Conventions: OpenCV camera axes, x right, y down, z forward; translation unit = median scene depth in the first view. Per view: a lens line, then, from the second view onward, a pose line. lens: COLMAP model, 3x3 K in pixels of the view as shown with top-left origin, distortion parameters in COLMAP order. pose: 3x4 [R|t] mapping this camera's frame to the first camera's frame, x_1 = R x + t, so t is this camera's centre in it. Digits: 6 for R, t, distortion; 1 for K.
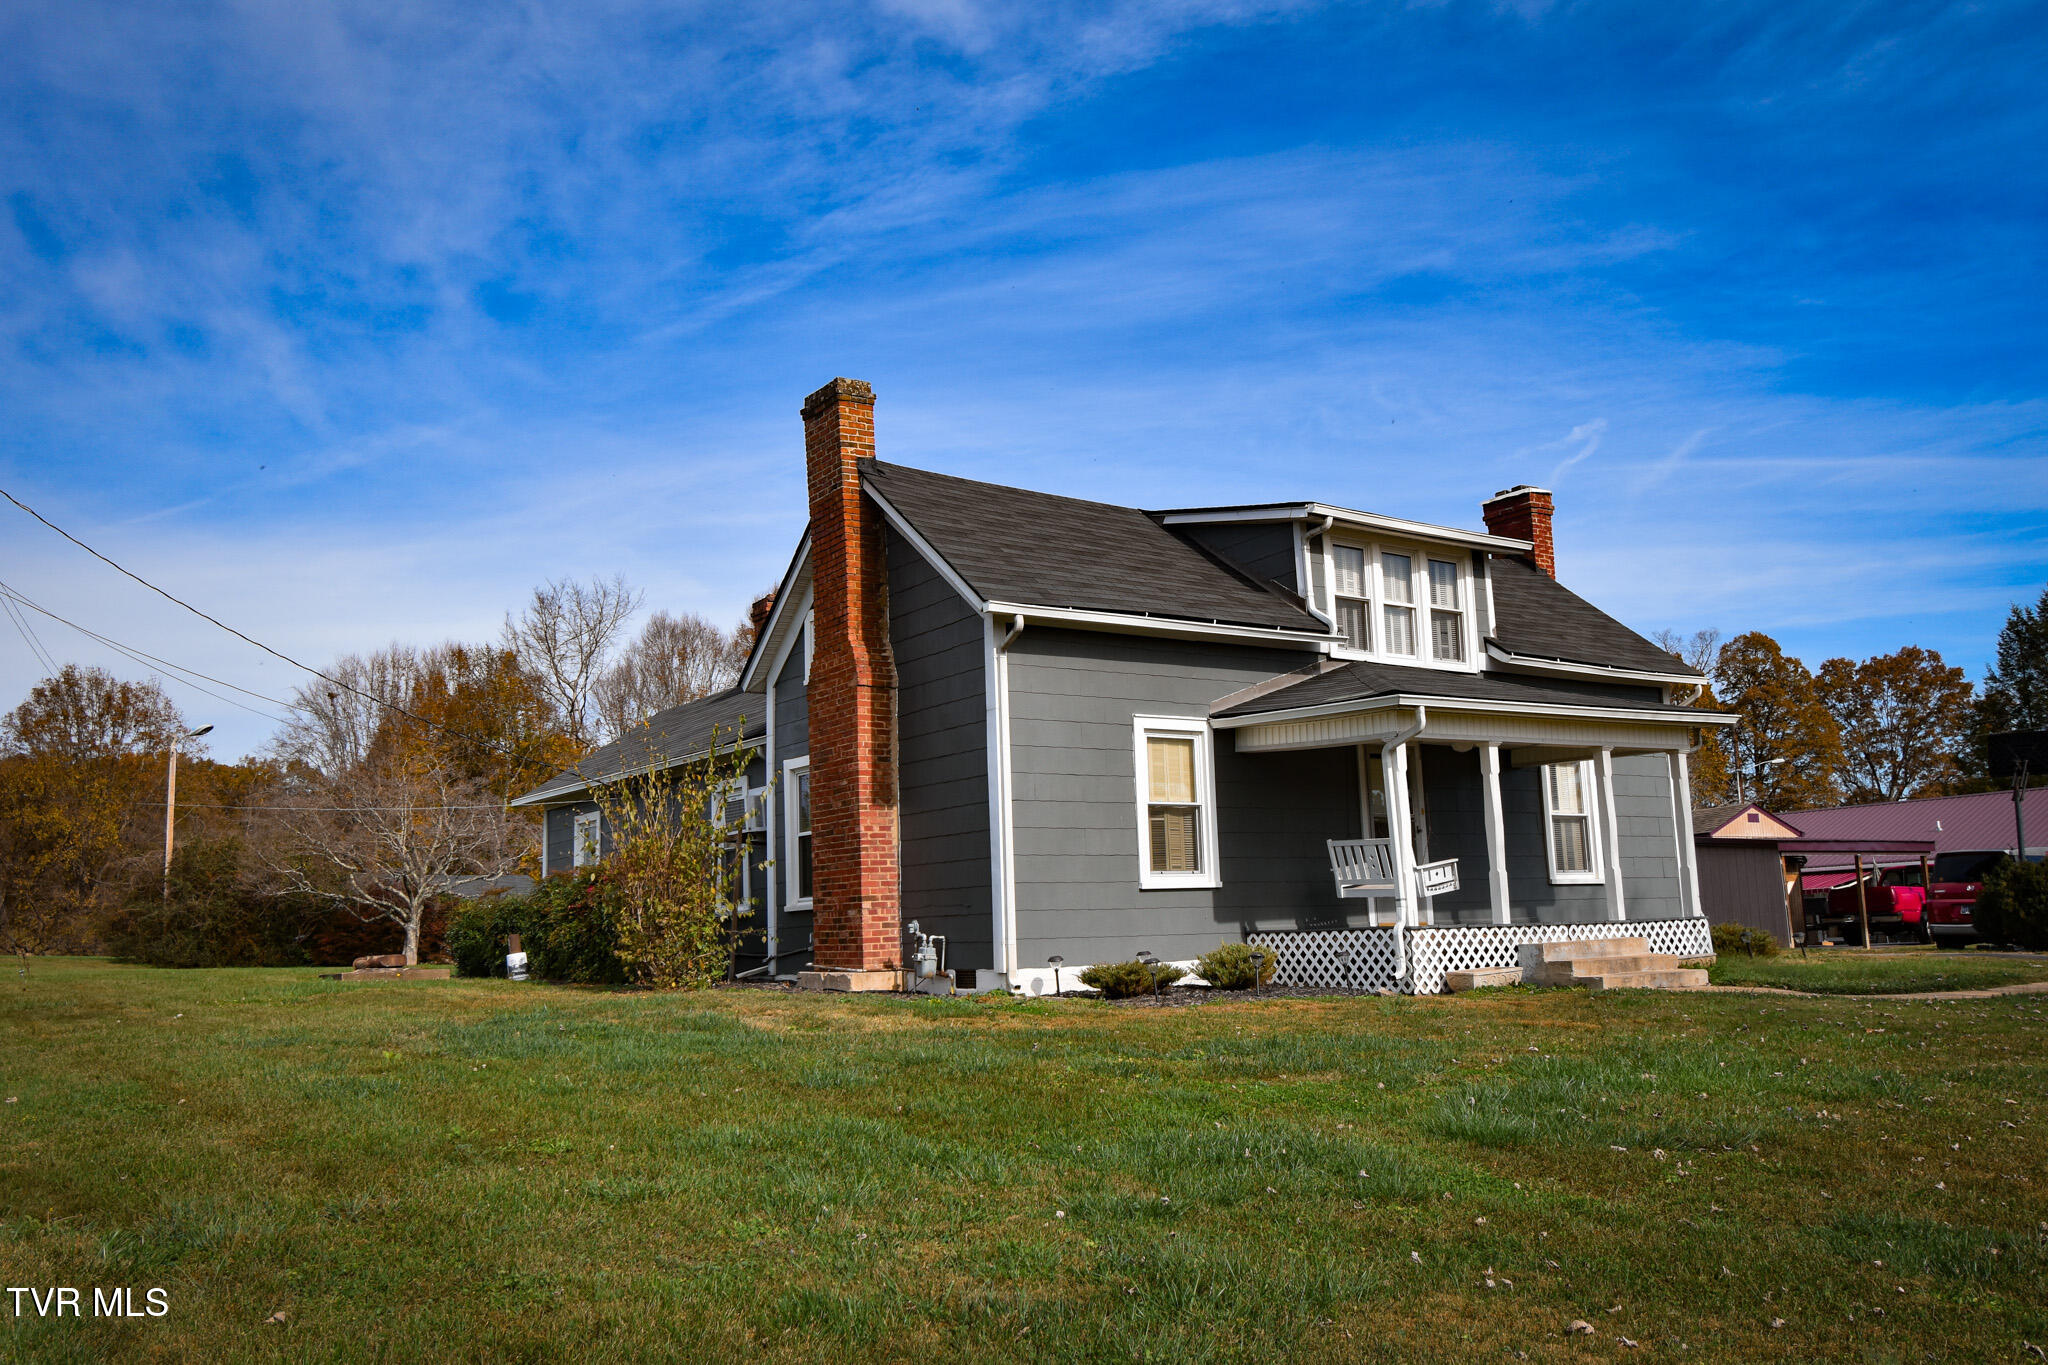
lens RADIAL K [[1670.1, 0, 1019.8], [0, 1670.1, 694.2], [0, 0, 1]] dist [-0.001595, -0.001661]
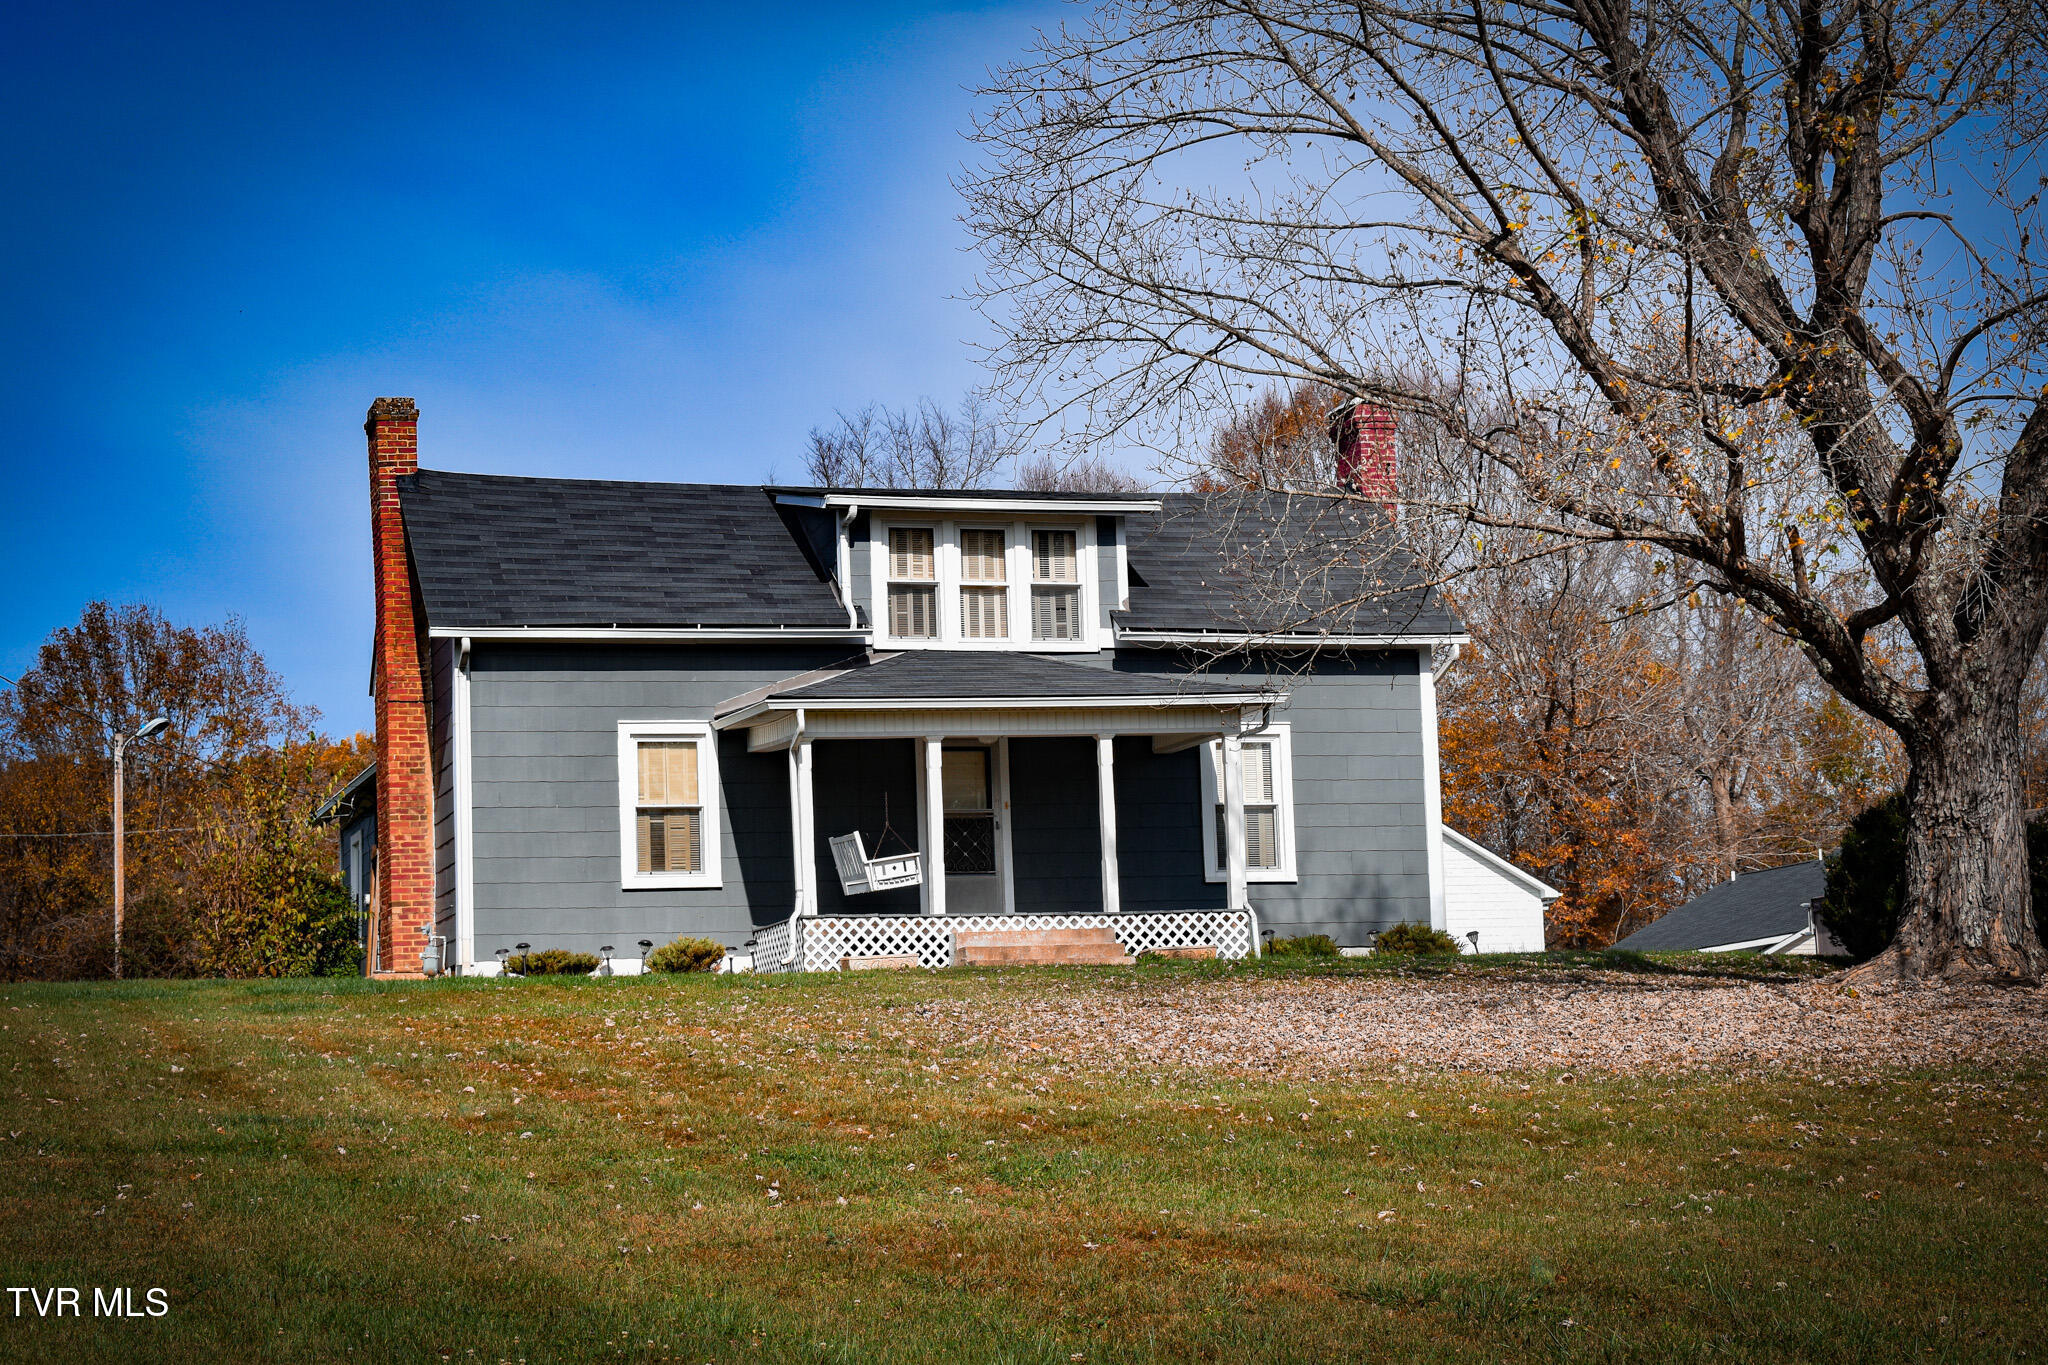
lens RADIAL K [[3880.5, 0, 1022.6], [0, 3880.5, 675.9], [0, 0, 1]] dist [0.018987, 0.000000]
pose [[0.949662, -0.038417, -0.310911, 0.951155], [0.047901, 0.998589, 0.022925, -0.053154], [0.309591, -0.036664, 0.950163, -1.086206]]
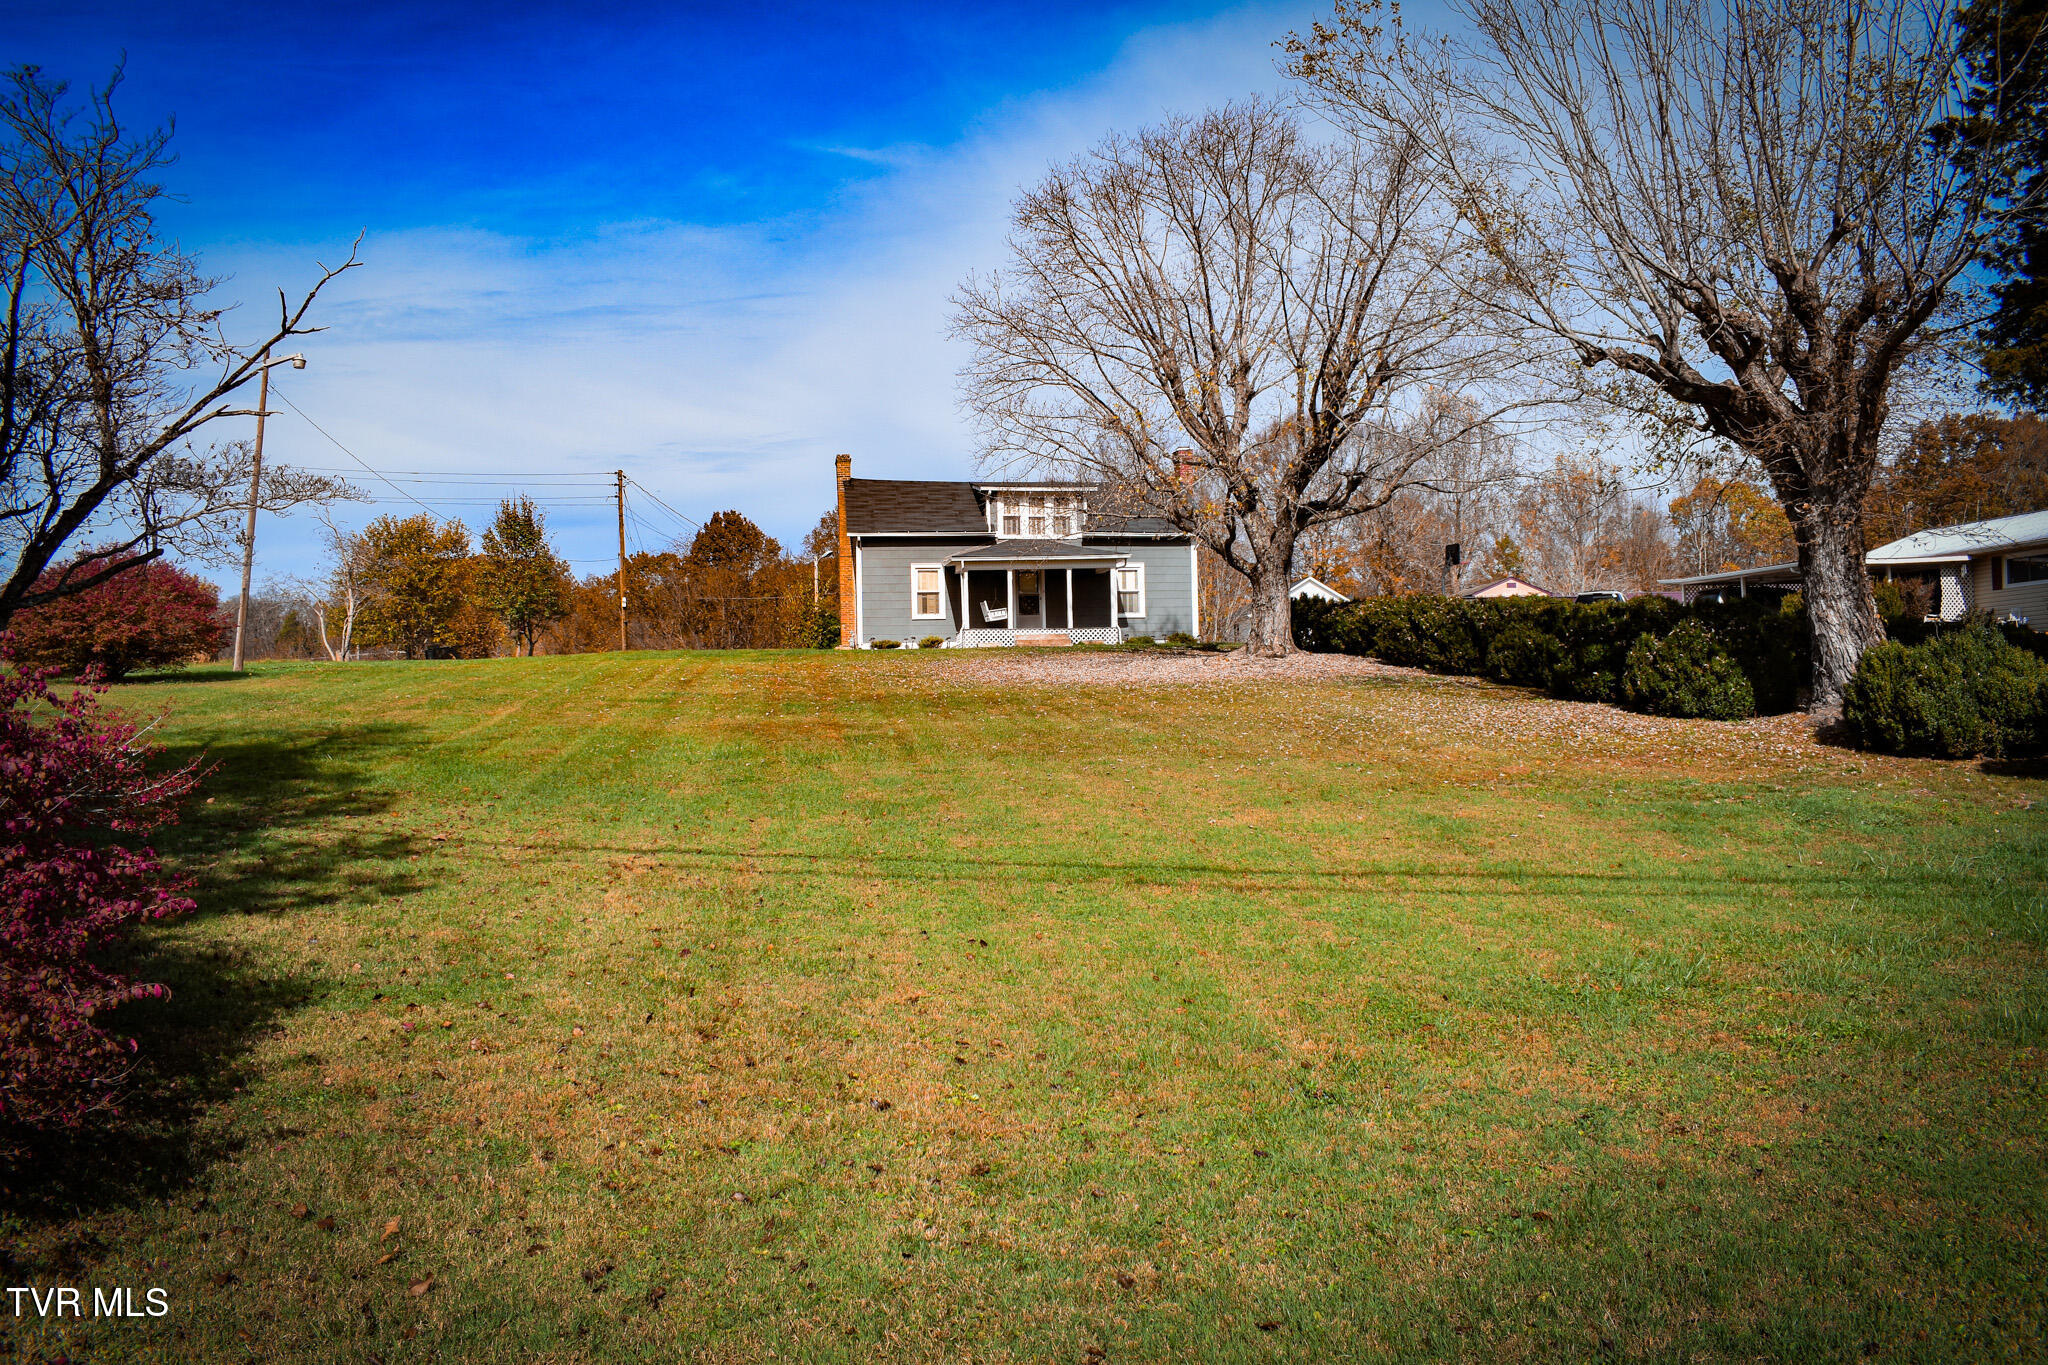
lens RADIAL K [[1554.1, 0, 1036.8], [0, 1554.1, 685.1], [0, 0, 1]] dist [-0.079173, 0.003593]
pose [[0.900091, 0.004295, -0.435680, 1.385040], [0.054217, 0.991075, 0.121779, -0.092443], [0.432315, -0.133234, 0.891825, -1.351825]]
